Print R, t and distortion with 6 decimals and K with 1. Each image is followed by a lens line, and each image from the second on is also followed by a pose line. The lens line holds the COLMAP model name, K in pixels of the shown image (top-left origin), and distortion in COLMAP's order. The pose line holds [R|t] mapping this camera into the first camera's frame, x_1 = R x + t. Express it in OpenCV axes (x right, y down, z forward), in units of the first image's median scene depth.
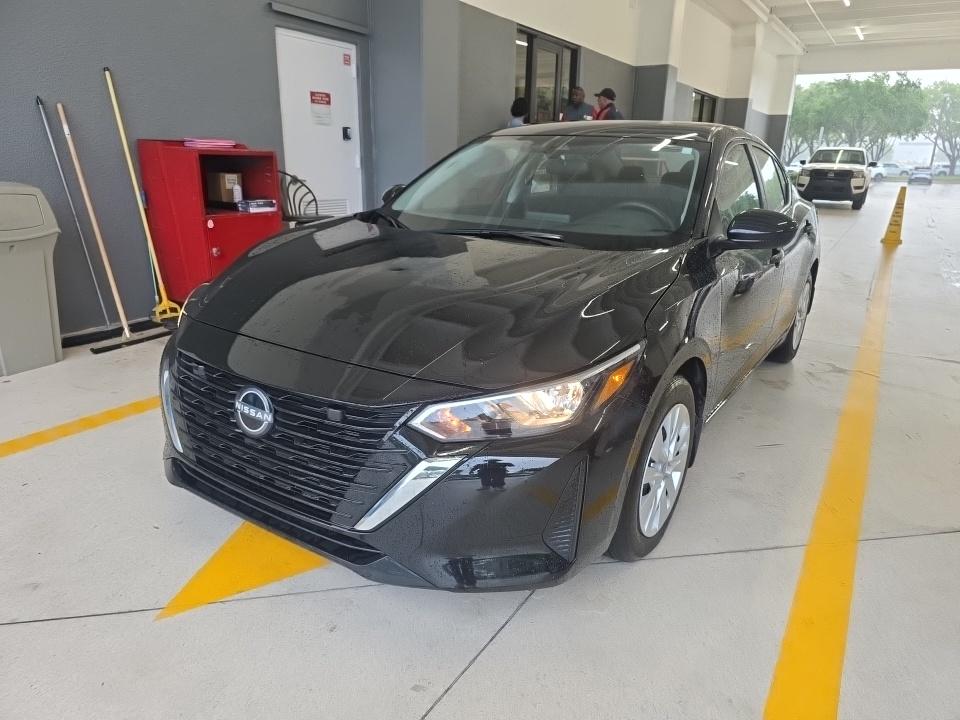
lens RADIAL K [[644.5, 0, 499.2], [0, 644.5, 375.2], [0, 0, 1]] dist [0.048886, -0.036520]
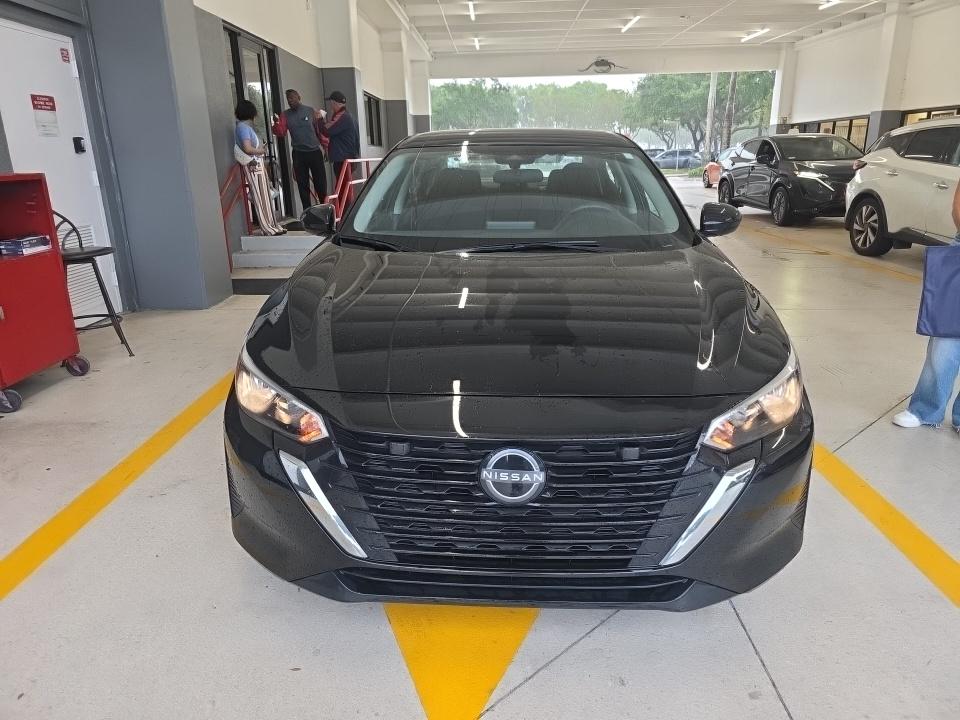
lens RADIAL K [[644.5, 0, 485.6], [0, 644.5, 360.6], [0, 0, 1]] dist [0.048886, -0.036520]
pose [[0.866747, -0.186822, 0.462436, -0.263324], [0.195025, 0.980324, 0.030508, -0.043762], [-0.459036, 0.063744, 0.886128, 0.079818]]
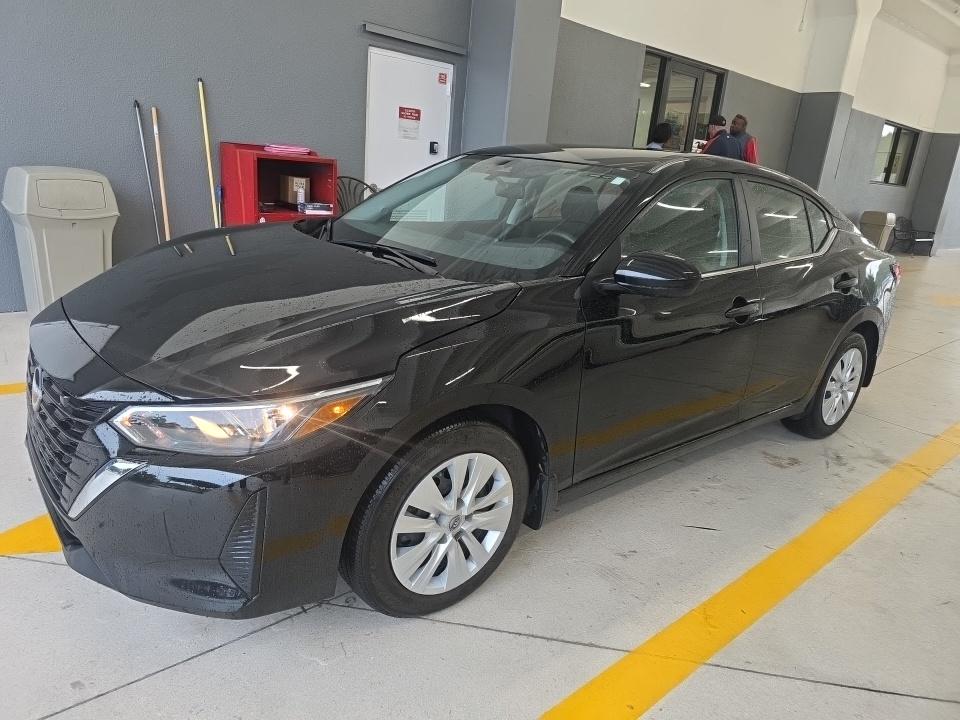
lens RADIAL K [[644.5, 0, 484.8], [0, 644.5, 366.3], [0, 0, 1]] dist [0.048886, -0.036520]
pose [[0.949829, 0.145410, -0.276913, 0.213009], [-0.156636, 0.987479, -0.018735, -0.024692], [0.270721, 0.061170, 0.960712, 0.057313]]
